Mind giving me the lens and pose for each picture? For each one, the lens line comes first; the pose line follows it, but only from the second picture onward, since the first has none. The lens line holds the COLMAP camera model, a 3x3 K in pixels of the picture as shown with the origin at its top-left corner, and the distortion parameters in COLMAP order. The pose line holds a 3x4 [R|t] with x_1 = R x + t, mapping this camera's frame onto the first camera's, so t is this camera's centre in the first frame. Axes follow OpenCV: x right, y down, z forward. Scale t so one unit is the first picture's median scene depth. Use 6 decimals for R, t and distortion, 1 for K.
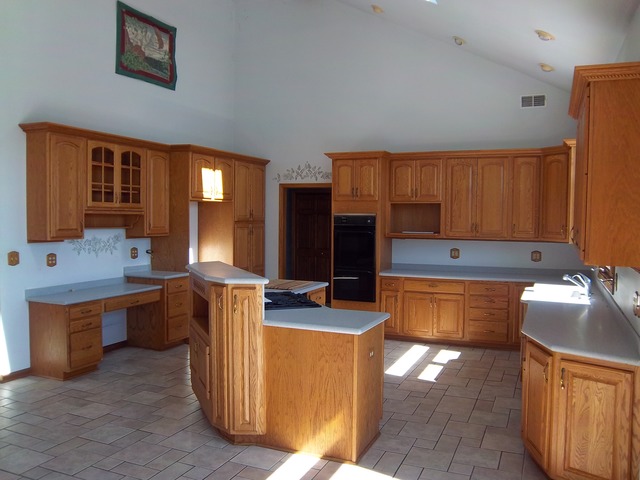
lens RADIAL K [[538.1, 0, 323.7], [0, 538.1, 236.7], [0, 0, 1]] dist [-0.063103, 0.010799]
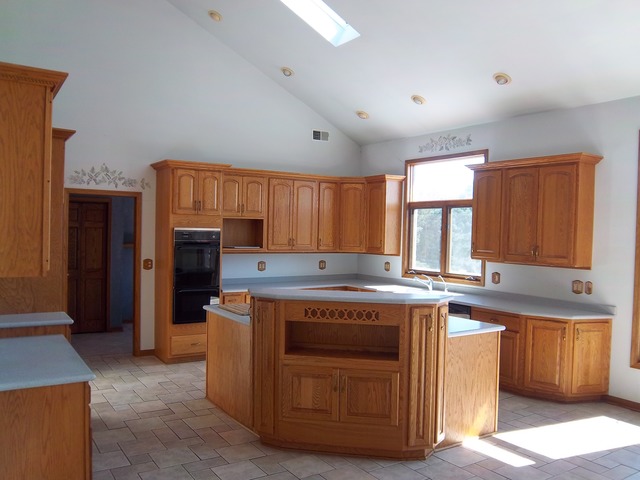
lens RADIAL K [[538.1, 0, 321.8], [0, 538.1, 243.0], [0, 0, 1]] dist [-0.063103, 0.010799]
pose [[0.560459, -0.015623, 0.828035, -0.599938], [0.017975, 0.999816, 0.006698, -0.020790], [-0.827987, 0.011130, 0.560637, 0.311152]]
